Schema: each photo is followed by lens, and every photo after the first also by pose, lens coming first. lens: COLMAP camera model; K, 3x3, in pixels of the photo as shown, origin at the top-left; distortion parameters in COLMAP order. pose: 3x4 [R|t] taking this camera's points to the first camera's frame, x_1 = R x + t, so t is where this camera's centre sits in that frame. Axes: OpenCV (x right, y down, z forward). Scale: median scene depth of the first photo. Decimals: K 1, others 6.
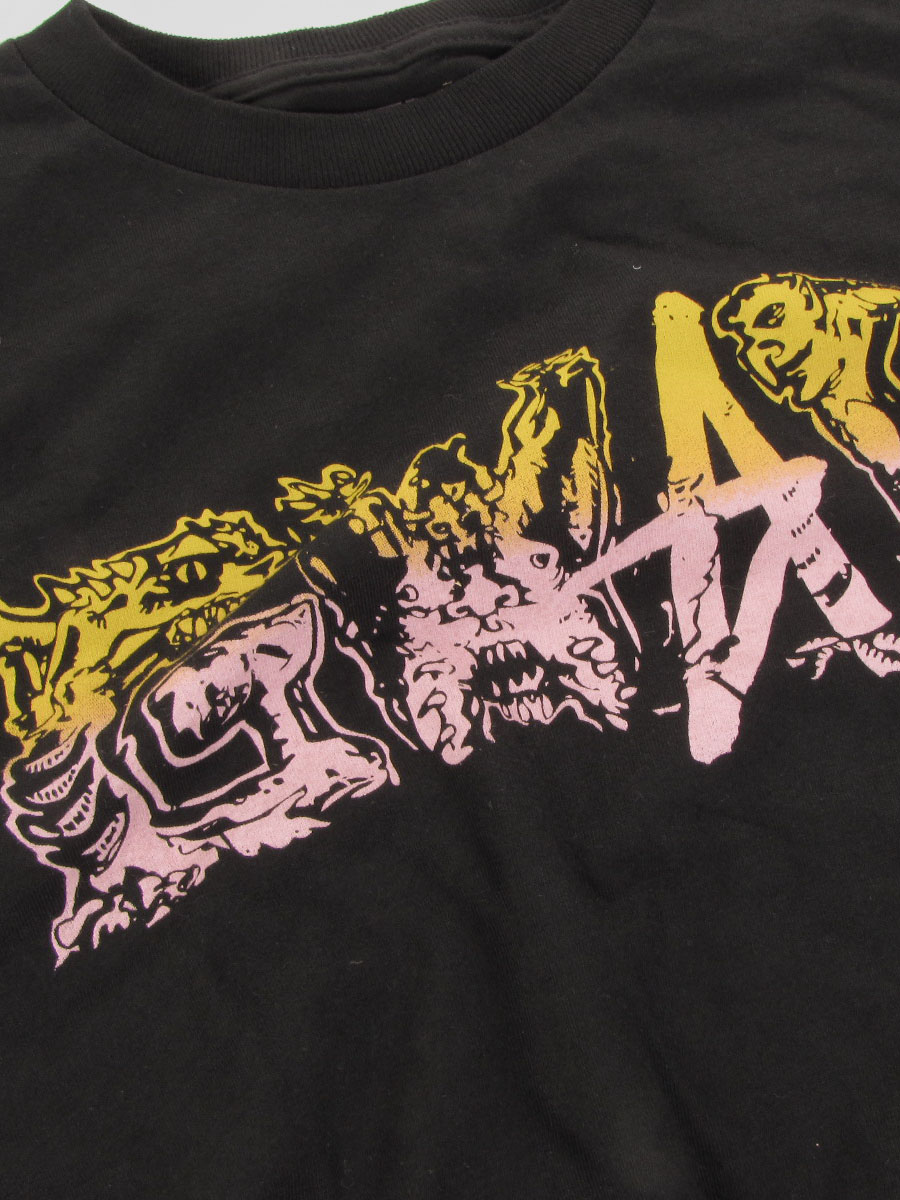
lens RADIAL K [[1735.9, 0, 499.3], [0, 1735.9, 627.2], [0, 0, 1]] dist [0.059556, 0.000000]
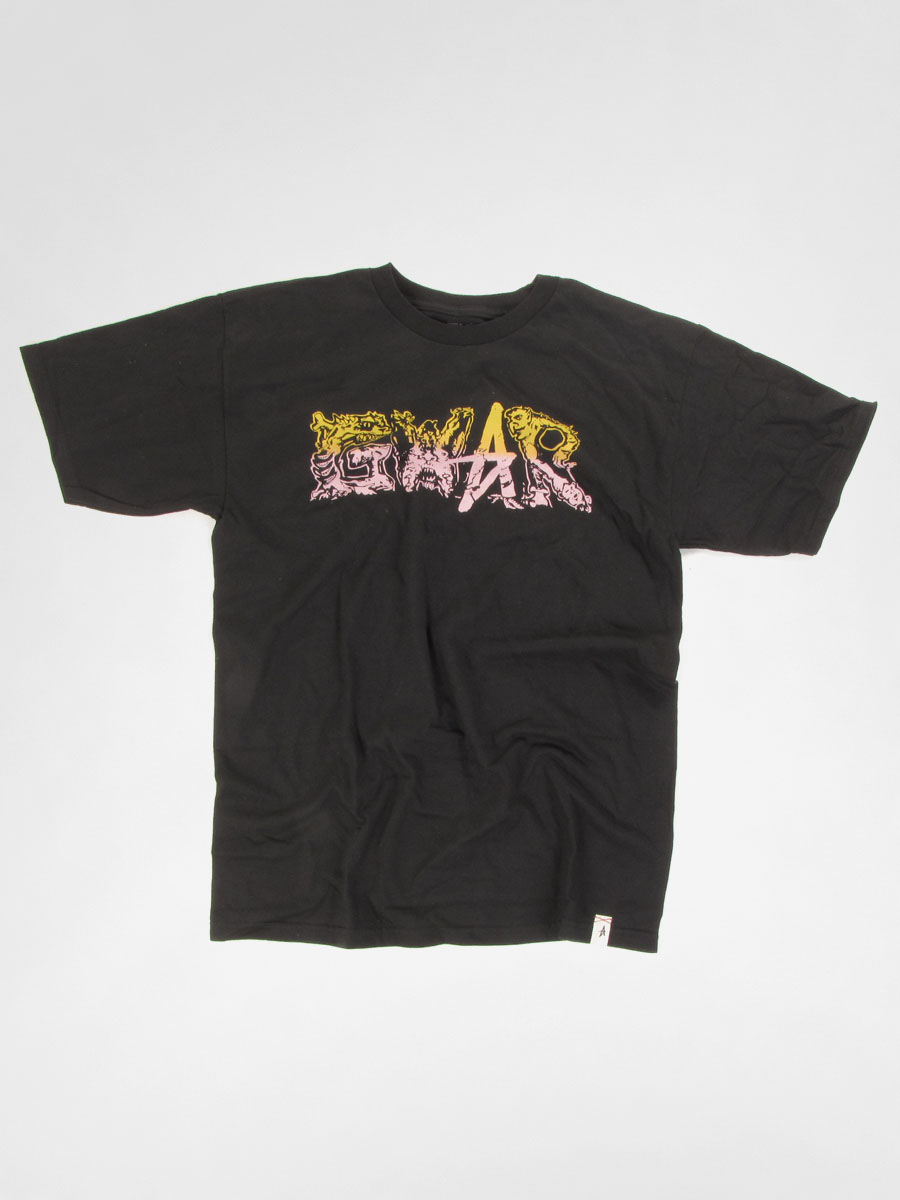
lens RADIAL K [[1735.9, 0, 451.7], [0, 1735.9, 599.4], [0, 0, 1]] dist [0.059556, 0.000000]
pose [[0.929906, 0.366562, 0.030134, 0.044575], [-0.361305, 0.895091, 0.261287, -0.852500], [0.068805, -0.253859, 0.964791, -3.258985]]
